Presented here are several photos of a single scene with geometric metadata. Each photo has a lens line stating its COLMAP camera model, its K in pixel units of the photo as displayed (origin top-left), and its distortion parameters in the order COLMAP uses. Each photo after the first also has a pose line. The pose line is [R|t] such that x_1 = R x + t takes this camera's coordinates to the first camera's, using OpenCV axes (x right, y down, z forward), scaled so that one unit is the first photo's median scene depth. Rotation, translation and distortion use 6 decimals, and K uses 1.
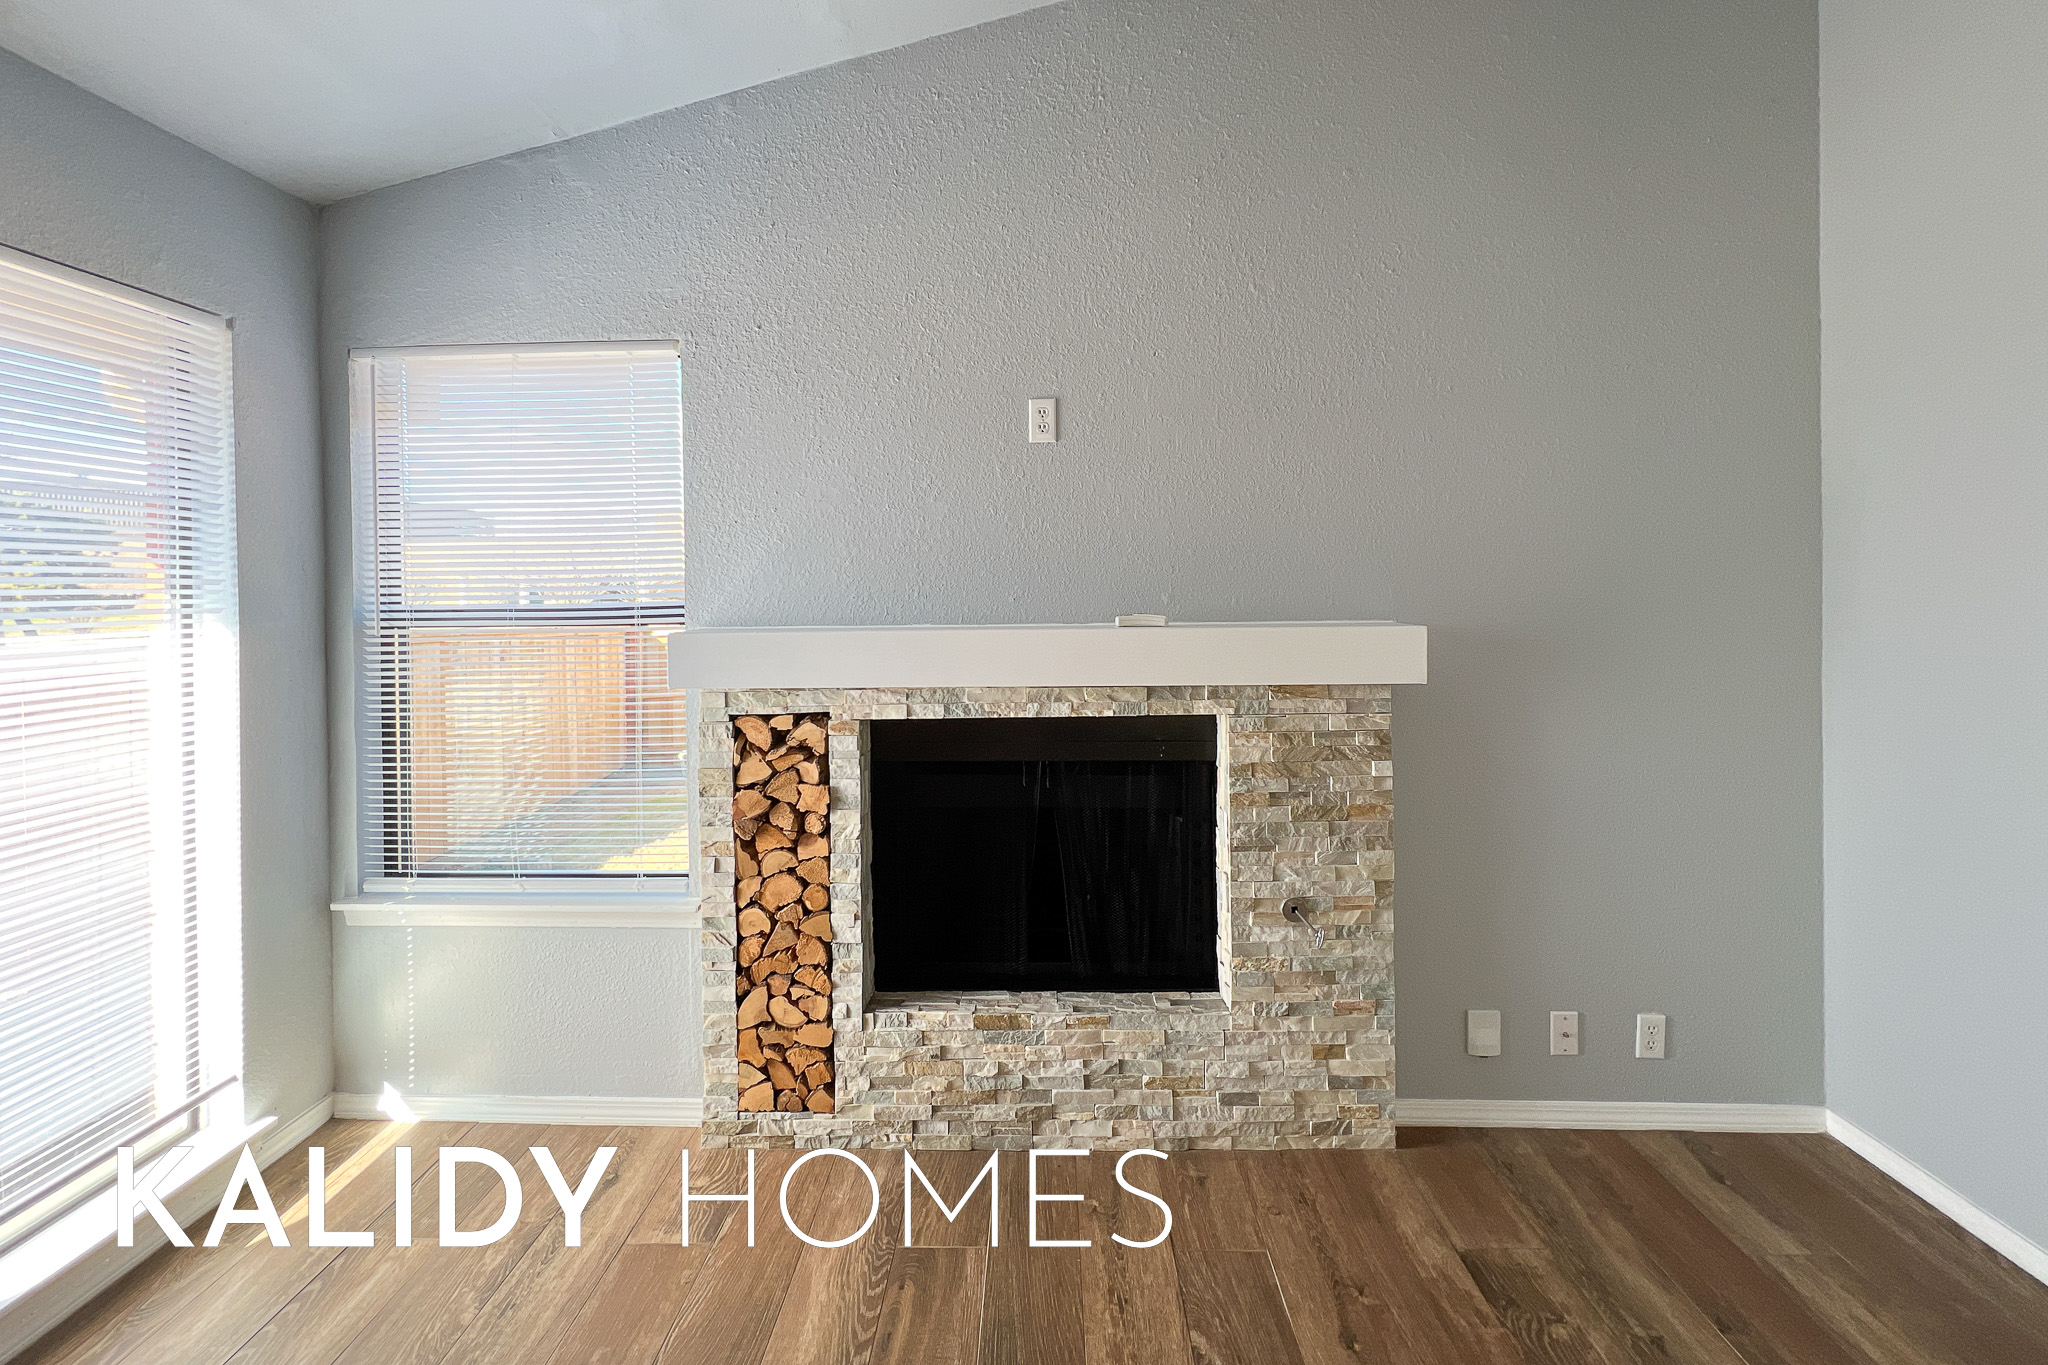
lens RADIAL K [[826.4, 0, 1021.1], [0, 826.4, 594.2], [0, 0, 1]] dist [-0.001879, 0.000804]
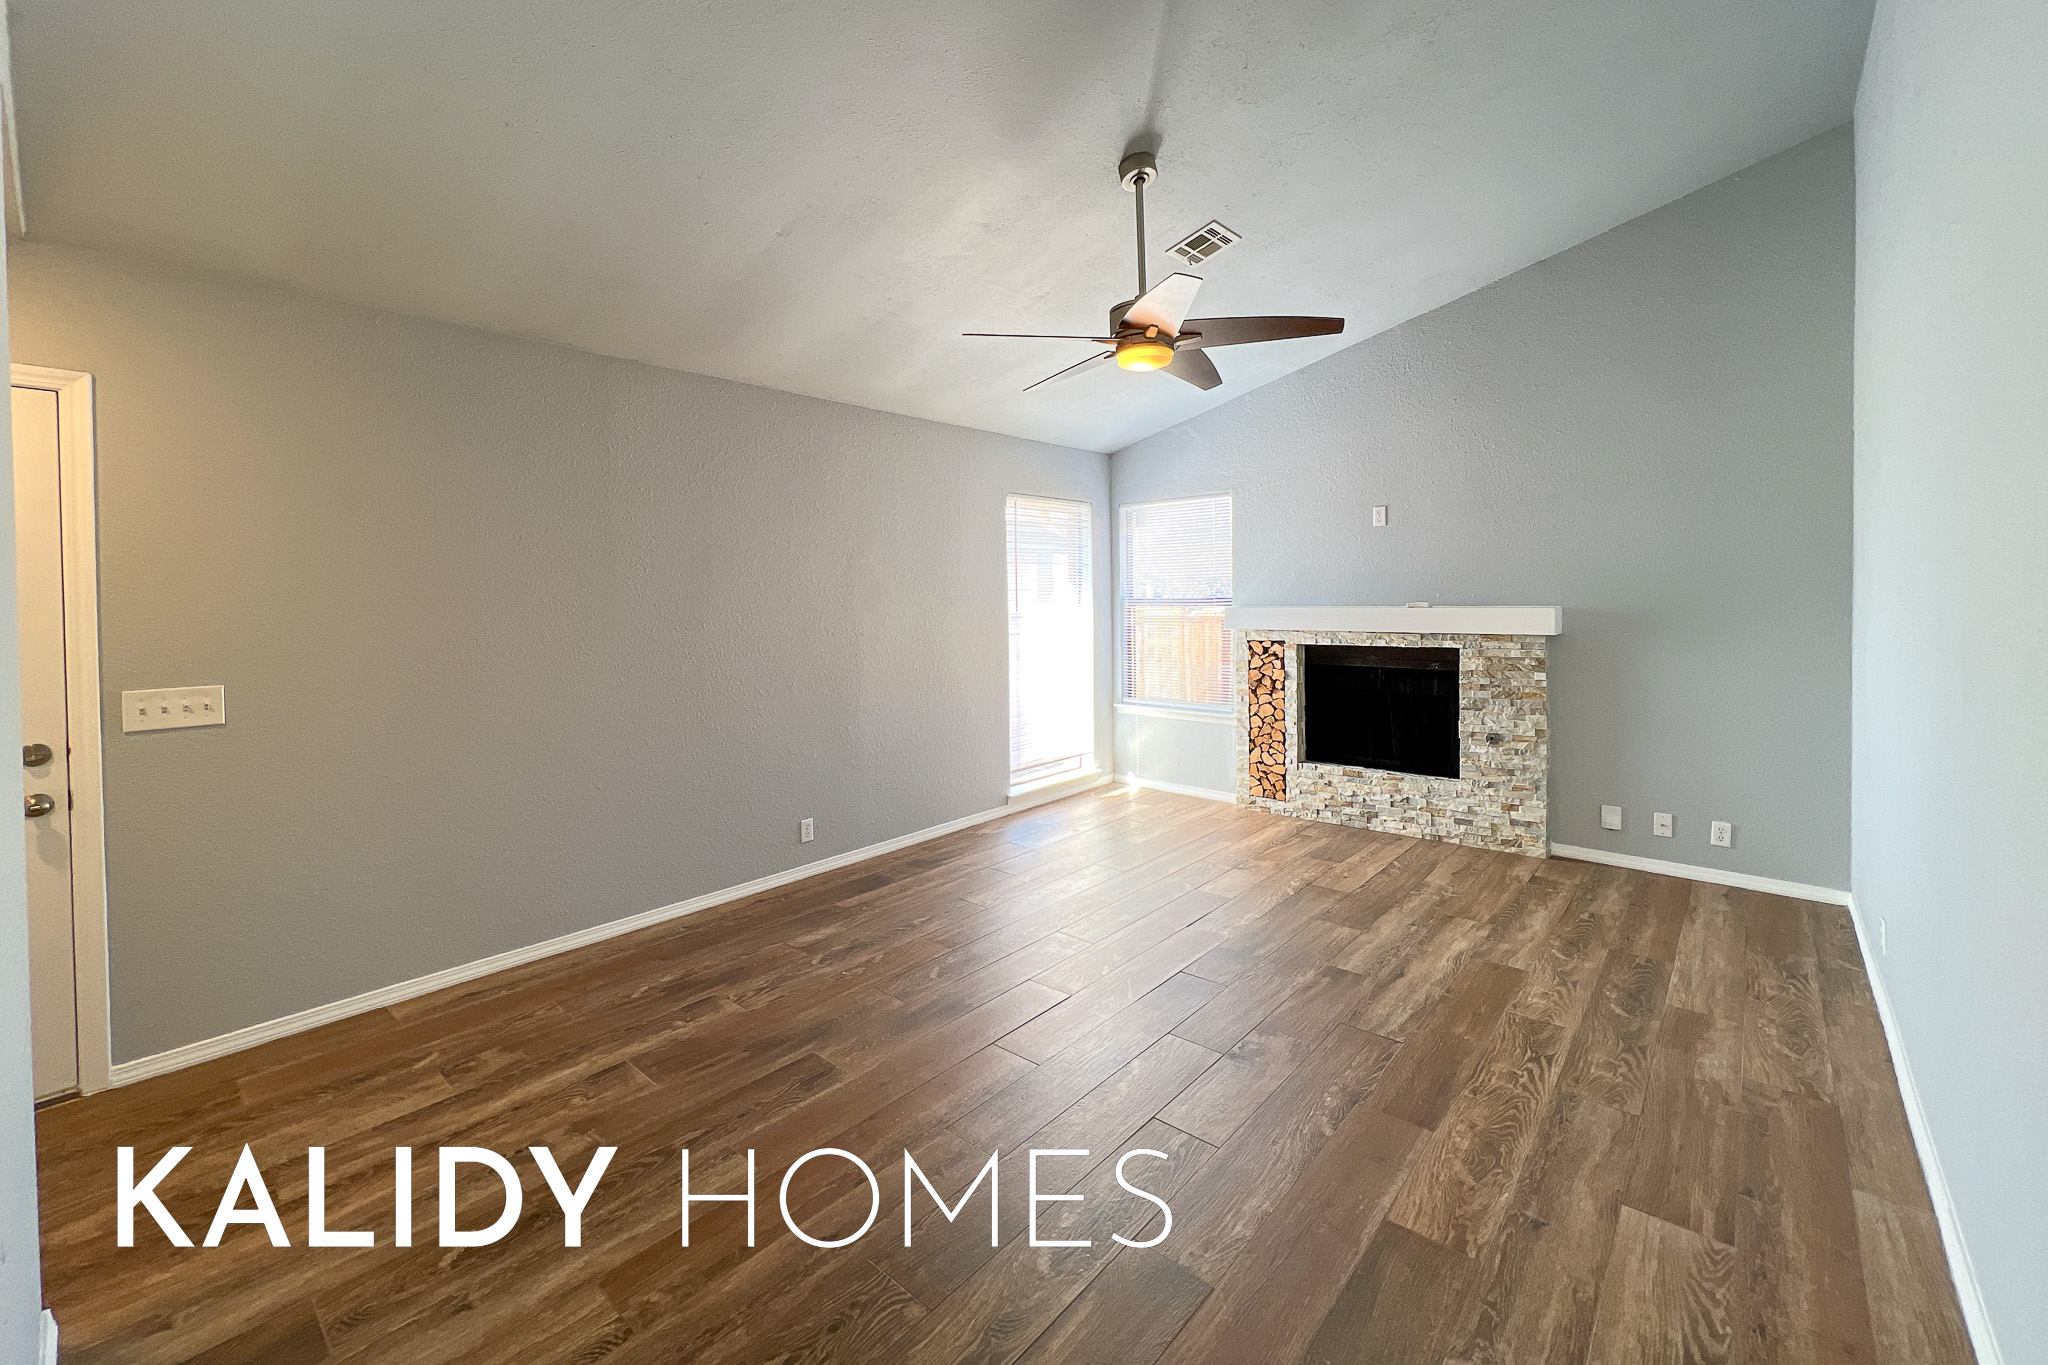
lens RADIAL K [[826.4, 0, 1021.1], [0, 826.4, 594.2], [0, 0, 1]] dist [-0.001879, 0.000804]
pose [[0.766283, 0.000687, -0.642503, 0.762955], [-0.003935, 0.999986, -0.003625, 0.016098], [0.642491, 0.005306, 0.766275, -1.426905]]
